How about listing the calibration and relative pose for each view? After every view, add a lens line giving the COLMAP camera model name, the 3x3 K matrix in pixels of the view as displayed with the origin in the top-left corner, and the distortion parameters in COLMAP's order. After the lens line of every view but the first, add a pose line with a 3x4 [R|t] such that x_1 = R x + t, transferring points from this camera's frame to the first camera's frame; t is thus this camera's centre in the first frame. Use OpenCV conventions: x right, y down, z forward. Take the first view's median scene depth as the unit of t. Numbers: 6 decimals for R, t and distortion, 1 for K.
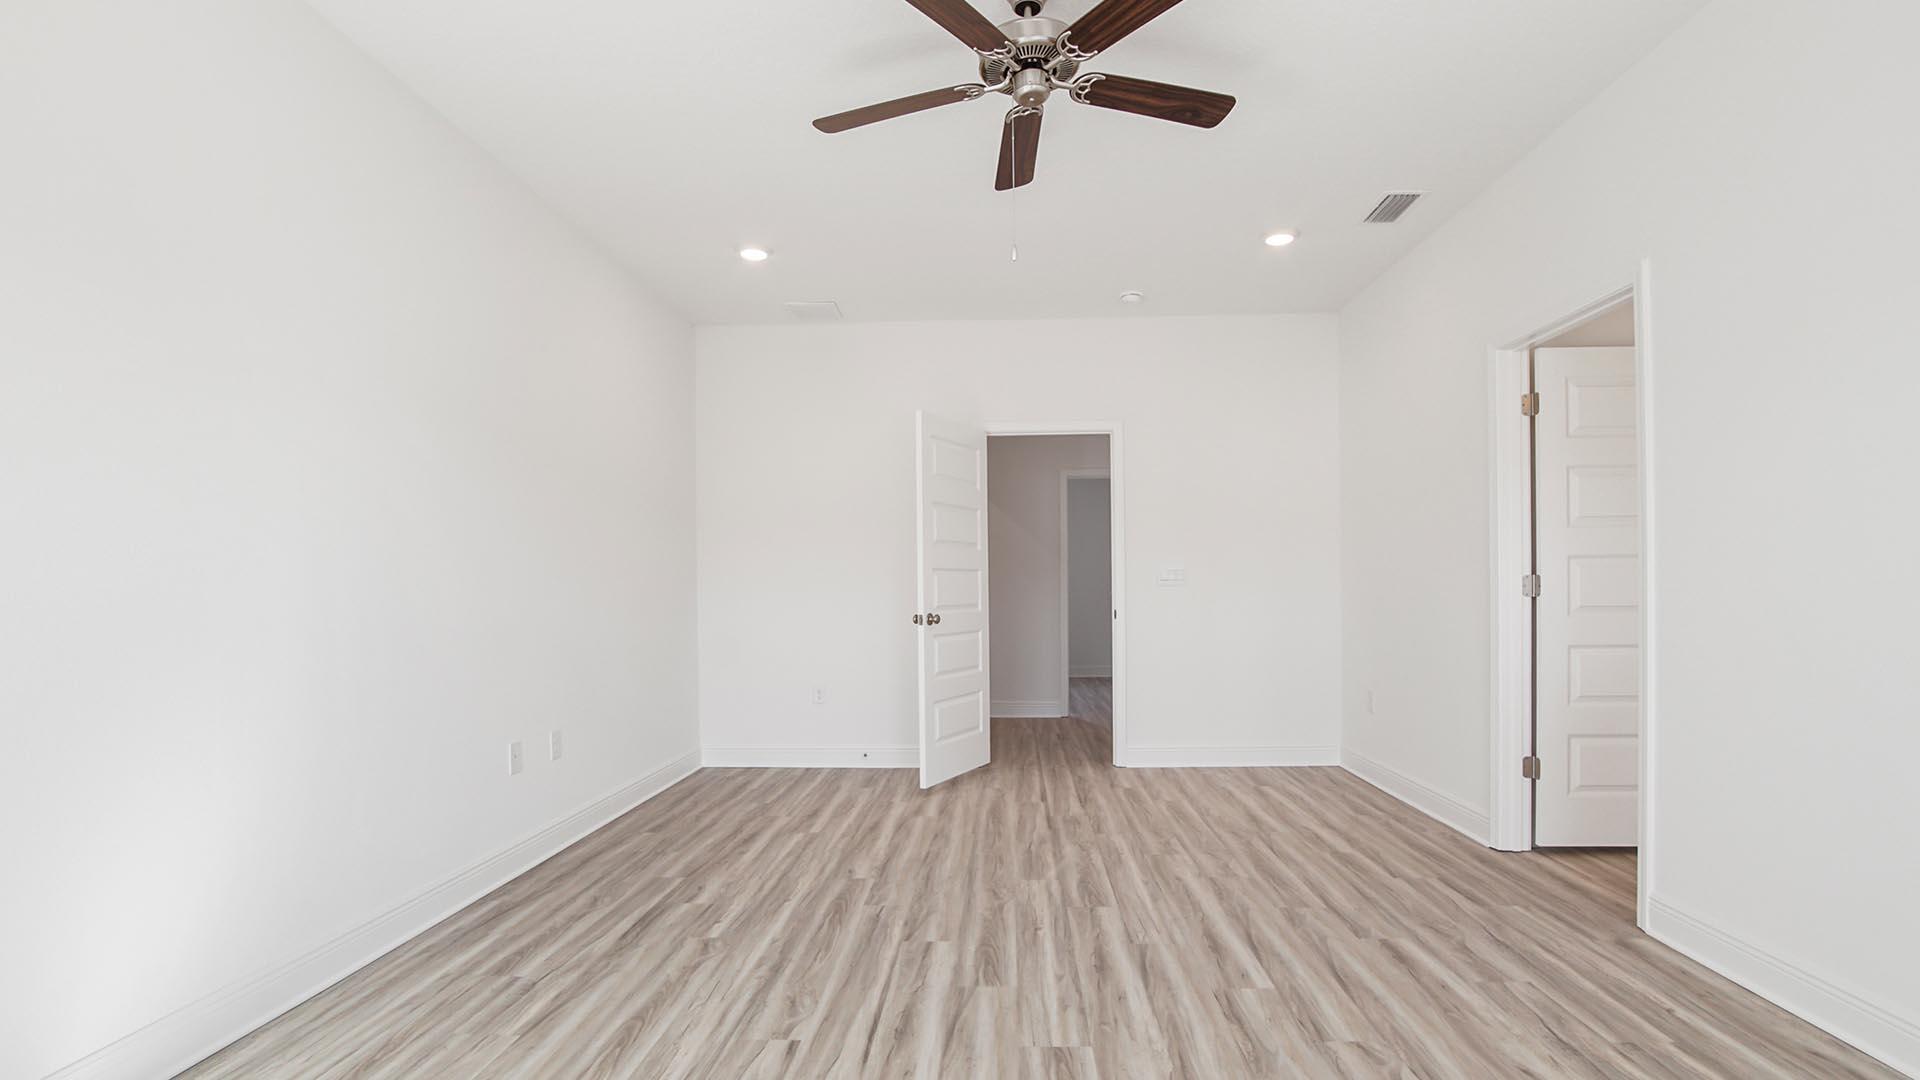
lens RADIAL K [[871.9, 0, 958.9], [0, 871.9, 565.0], [0, 0, 1]] dist [-0.000572, 0.000017]
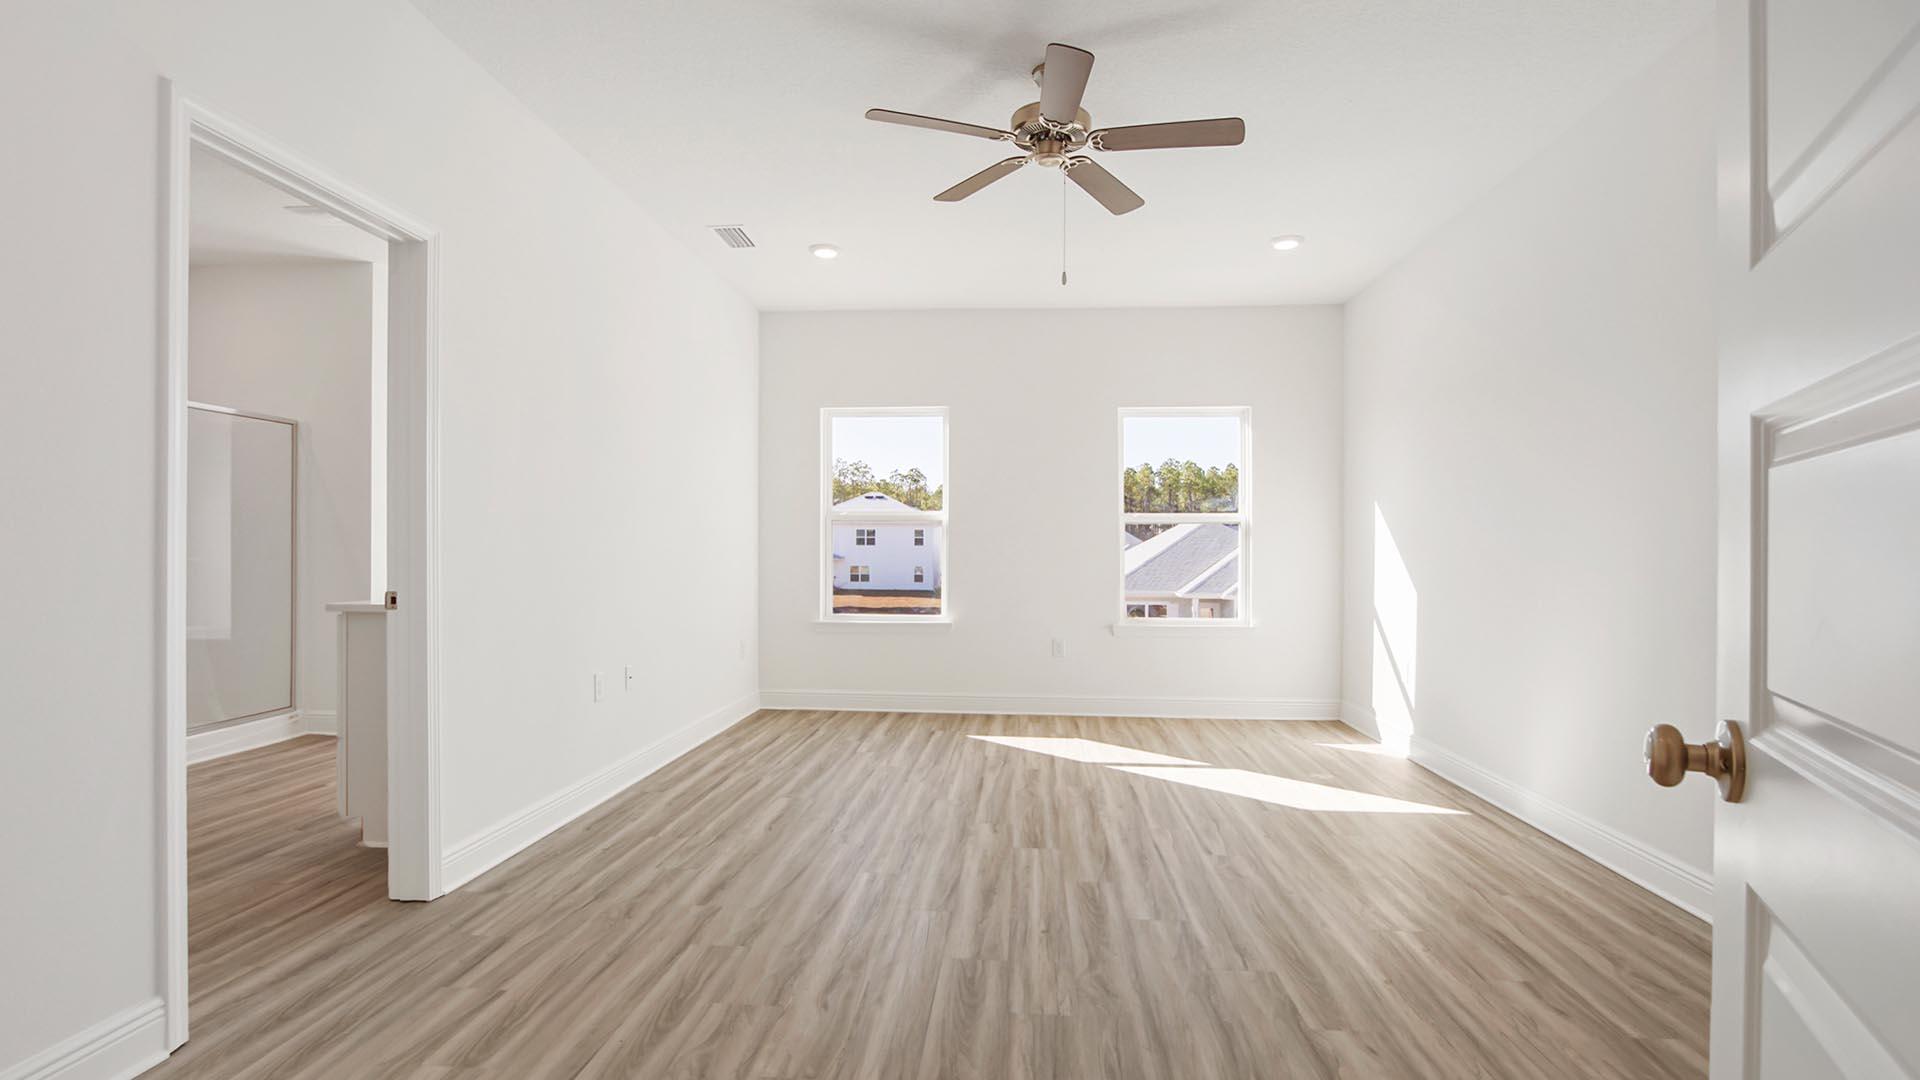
lens RADIAL K [[871.9, 0, 958.9], [0, 871.9, 565.0], [0, 0, 1]] dist [-0.000572, 0.000017]
pose [[-0.999754, 0.000955, 0.022138, 0.171838], [0.000767, 0.999963, -0.008524, 0.048648], [-0.022145, -0.008505, -0.999719, 2.049604]]
